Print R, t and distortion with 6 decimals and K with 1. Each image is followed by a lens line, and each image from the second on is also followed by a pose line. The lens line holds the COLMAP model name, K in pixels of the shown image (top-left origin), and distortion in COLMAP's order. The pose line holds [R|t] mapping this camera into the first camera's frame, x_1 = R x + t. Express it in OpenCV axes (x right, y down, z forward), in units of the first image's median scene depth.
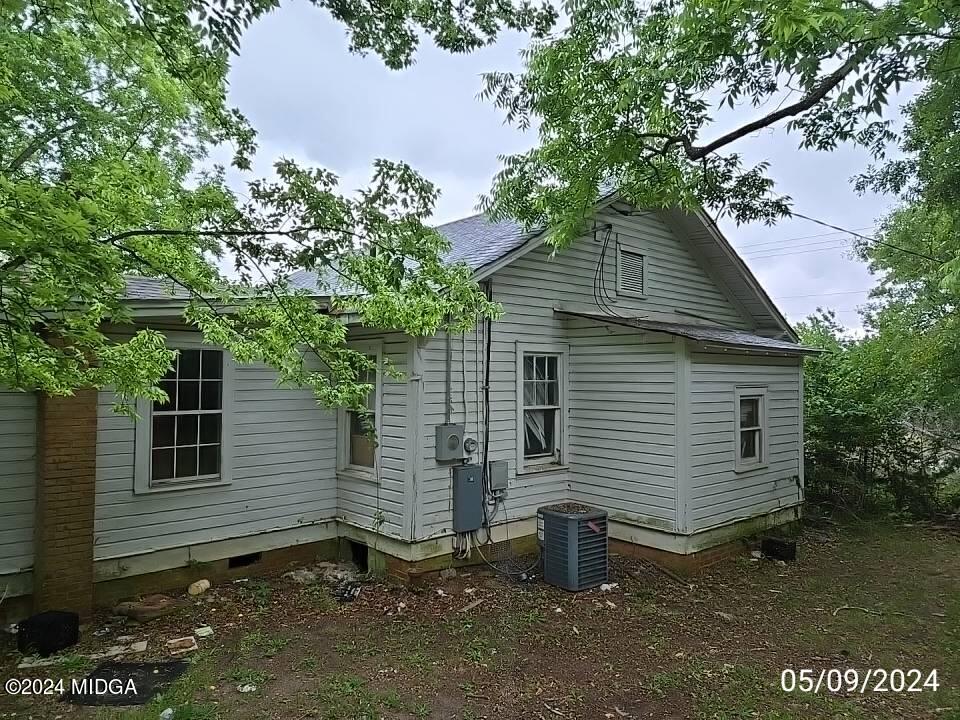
lens RADIAL K [[650.9, 0, 478.1], [0, 650.9, 361.3], [0, 0, 1]] dist [0.048270, -0.003077]
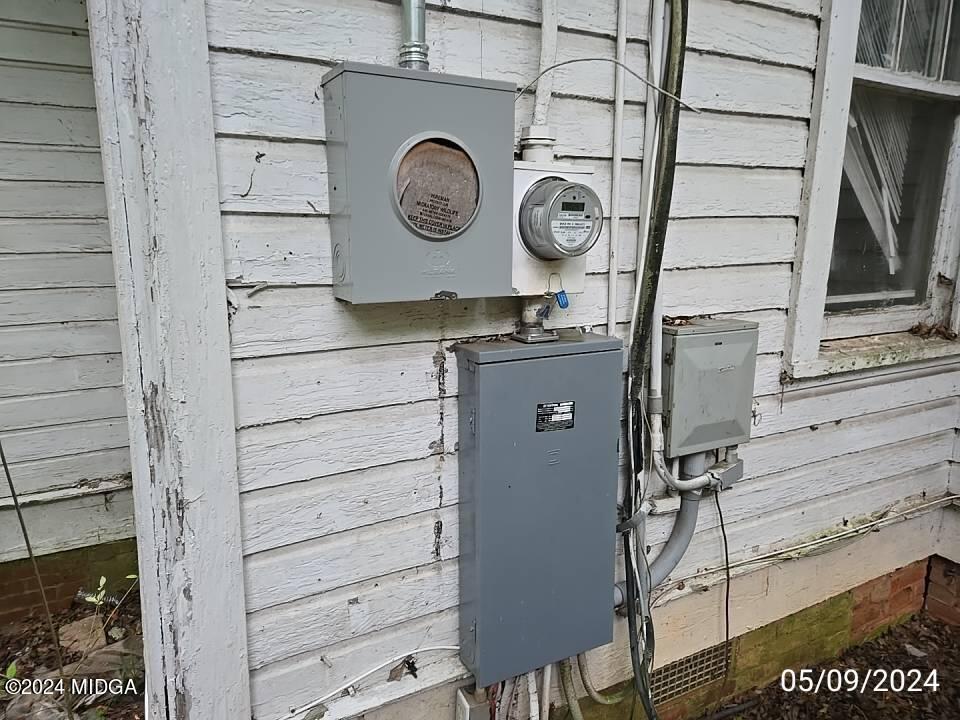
lens RADIAL K [[650.9, 0, 479.5], [0, 650.9, 360.5], [0, 0, 1]] dist [0.048270, -0.003077]
pose [[0.970299, 0.054566, -0.235676, 0.009588], [0.001062, 0.973258, 0.229711, 0.120249], [0.241908, -0.223139, 0.944293, 0.793444]]
